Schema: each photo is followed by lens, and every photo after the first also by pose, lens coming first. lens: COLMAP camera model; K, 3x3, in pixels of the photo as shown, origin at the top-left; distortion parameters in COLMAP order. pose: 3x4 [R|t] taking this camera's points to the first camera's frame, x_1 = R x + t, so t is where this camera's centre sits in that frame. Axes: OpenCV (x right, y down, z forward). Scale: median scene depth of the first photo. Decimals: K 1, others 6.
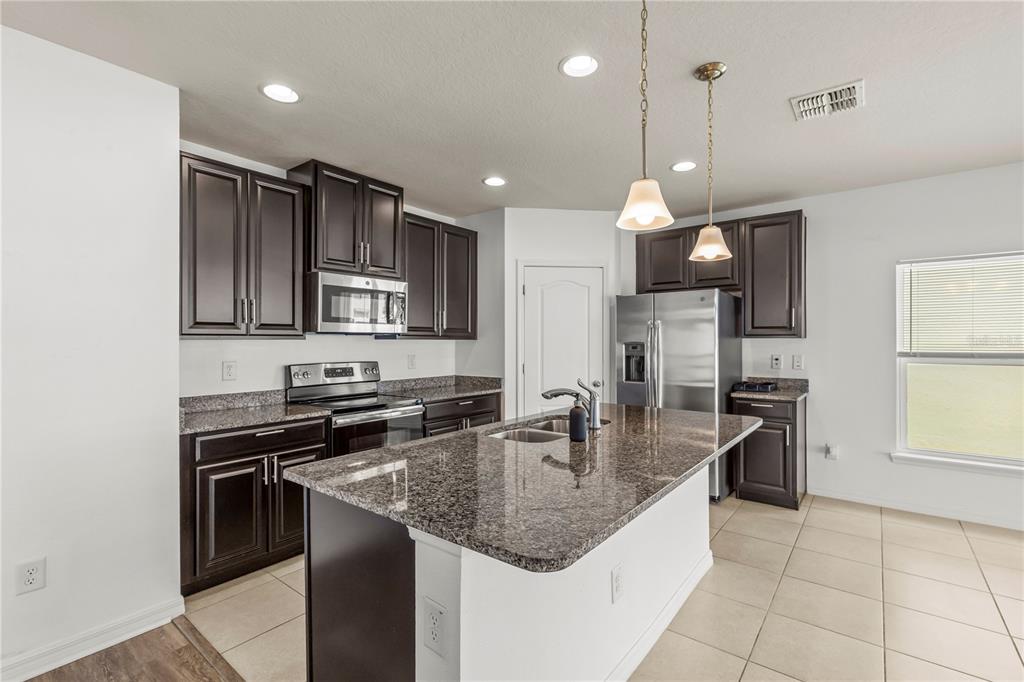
lens RADIAL K [[459.4, 0, 516.4], [0, 459.4, 340.9], [0, 0, 1]] dist [0.007402, -0.000321]
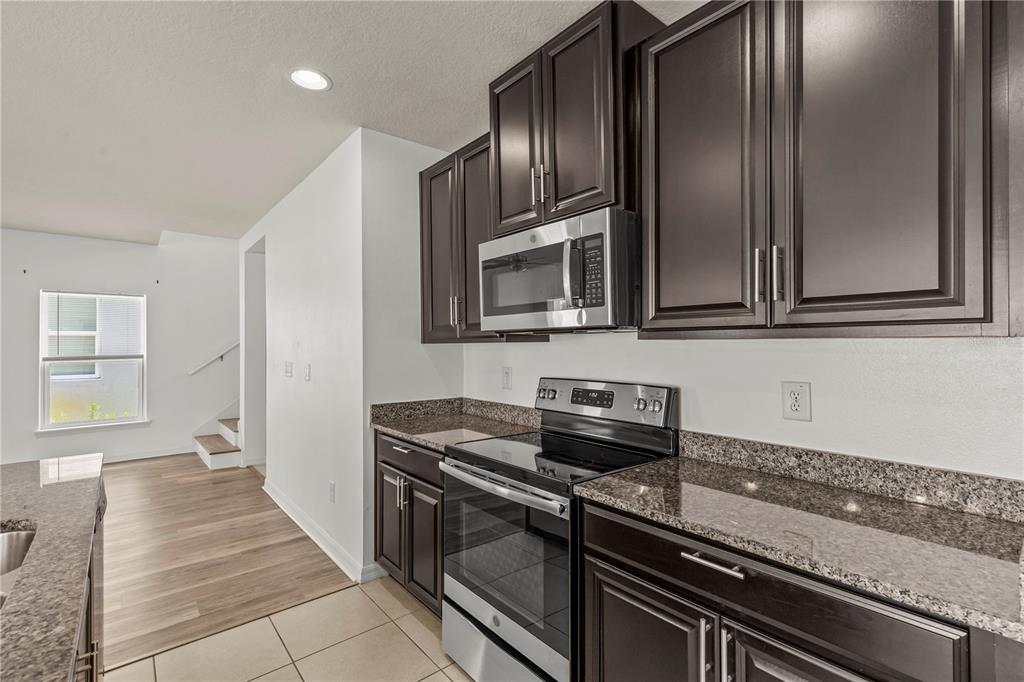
lens RADIAL K [[459.4, 0, 516.4], [0, 459.4, 340.9], [0, 0, 1]] dist [0.007402, -0.000321]
pose [[-0.201792, -0.006912, -0.979404, 0.202079], [0.006579, 0.999943, -0.008412, 0.000841], [0.979406, -0.008141, -0.201735, 1.015652]]
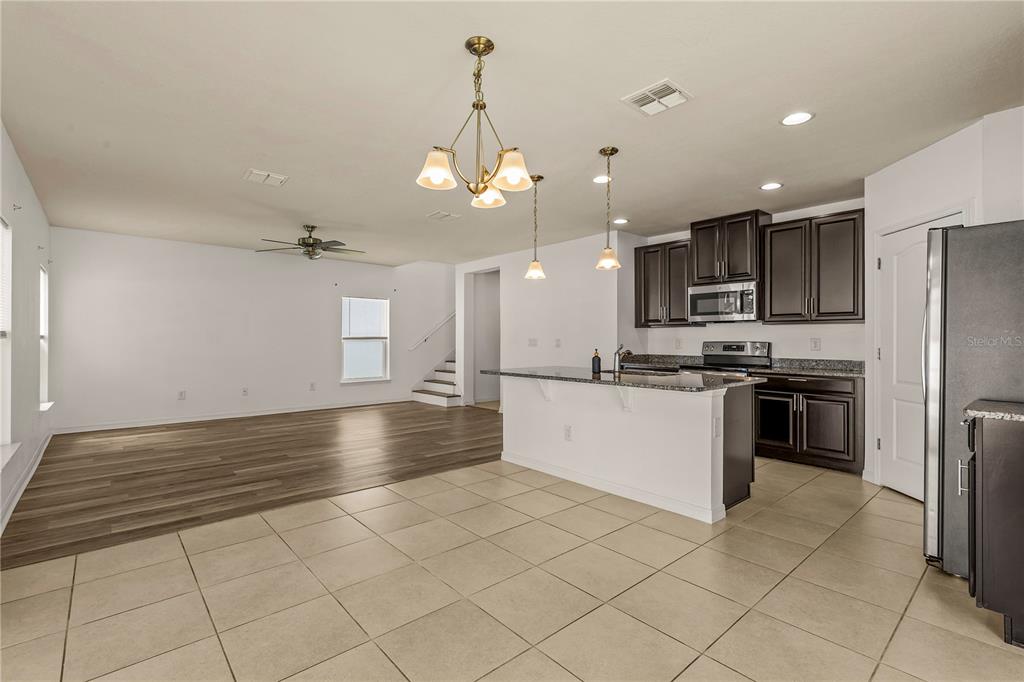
lens RADIAL K [[461.7, 0, 514.5], [0, 461.7, 337.1], [0, 0, 1]] dist [0.008878, -0.000257]
pose [[-0.183933, -0.005562, -0.982923, 1.210876], [-0.000533, 0.999984, -0.005559, 0.041090], [0.982939, -0.000498, -0.183933, 0.573110]]
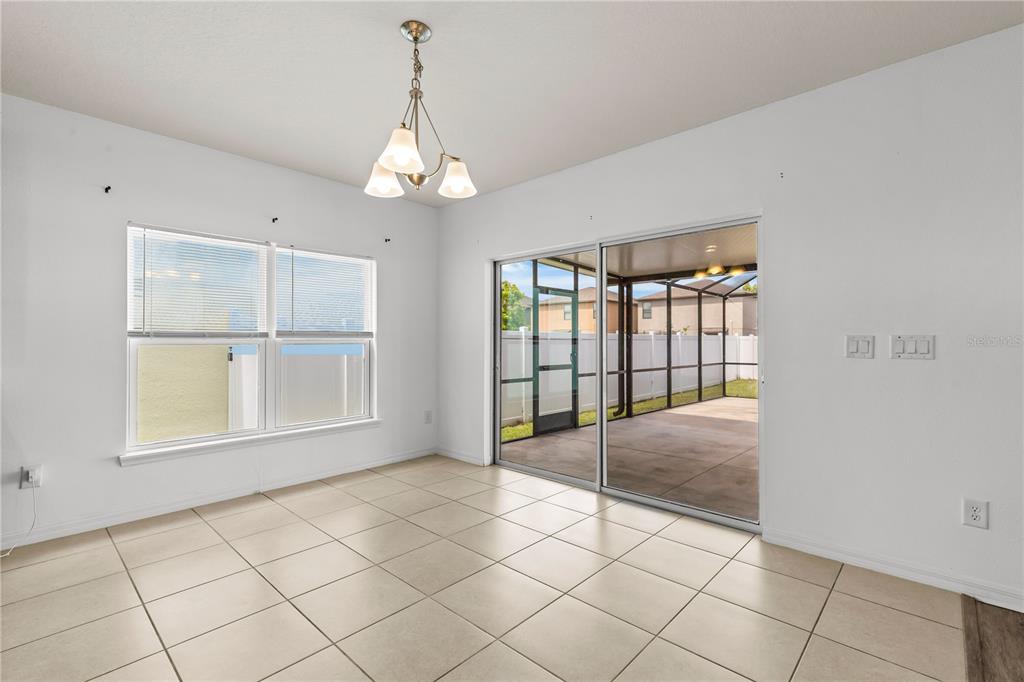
lens RADIAL K [[461.7, 0, 514.5], [0, 461.7, 337.1], [0, 0, 1]] dist [0.008878, -0.000257]
pose [[0.086703, 0.009722, 0.996187, 0.058051], [0.000534, 0.999952, -0.009805, 0.043823], [-0.996234, 0.001382, 0.086693, 0.243139]]
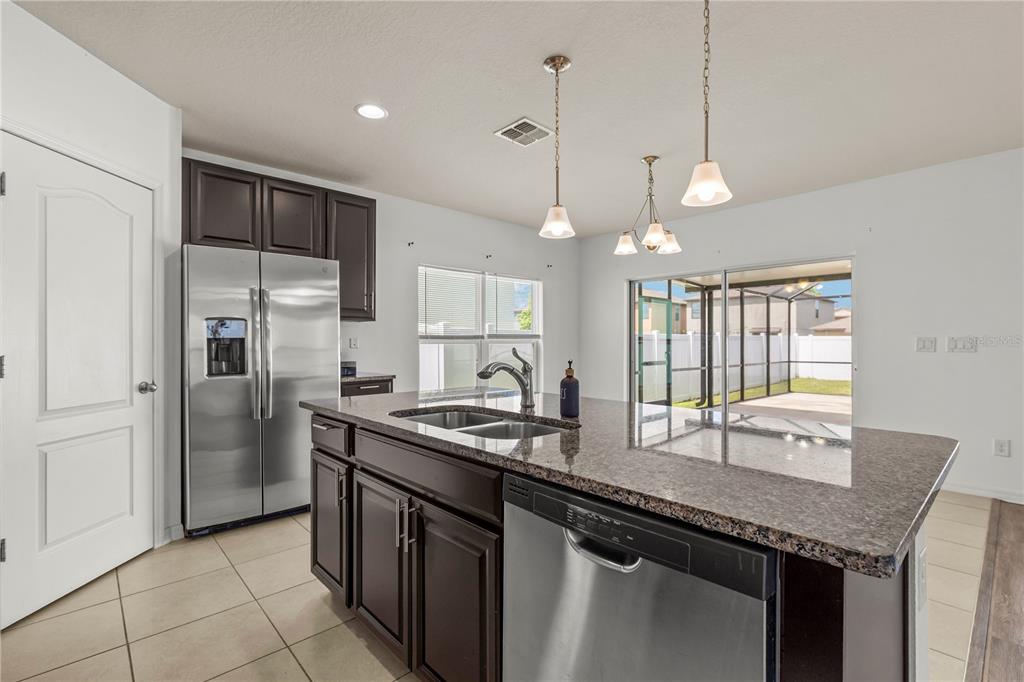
lens RADIAL K [[465.7, 0, 516.7], [0, 465.7, 341.7], [0, 0, 1]] dist [0.004452, 0.000400]
pose [[0.159513, 0.000417, 0.987196, -0.406304], [0.002034, 0.999998, -0.000751, 0.044182], [-0.987194, 0.002127, 0.159512, 0.539429]]
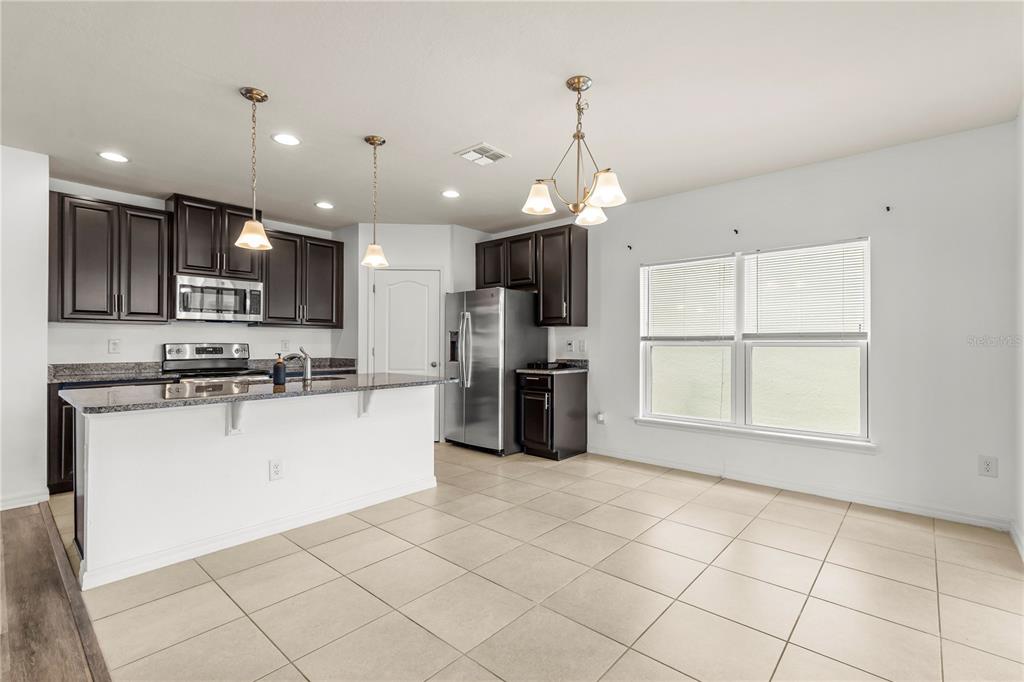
lens RADIAL K [[459.4, 0, 516.4], [0, 459.4, 340.9], [0, 0, 1]] dist [0.007402, -0.000321]
pose [[0.998308, 0.003074, -0.058070, 0.570572], [-0.003351, 0.999984, -0.004660, 0.043137], [0.058055, 0.004846, 0.998302, -0.273455]]
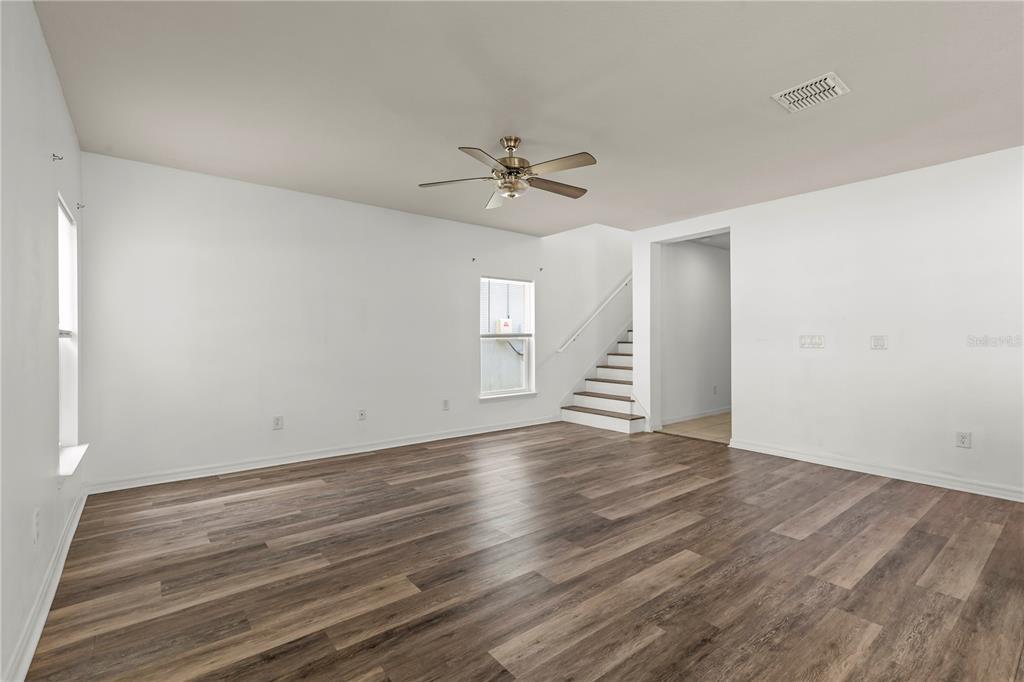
lens RADIAL K [[459.4, 0, 516.4], [0, 459.4, 340.9], [0, 0, 1]] dist [0.007402, -0.000321]
pose [[-0.231294, 0.006031, -0.972865, 0.654454], [0.001667, 0.999982, 0.005802, 0.043234], [0.972883, -0.000280, -0.231300, -0.193930]]
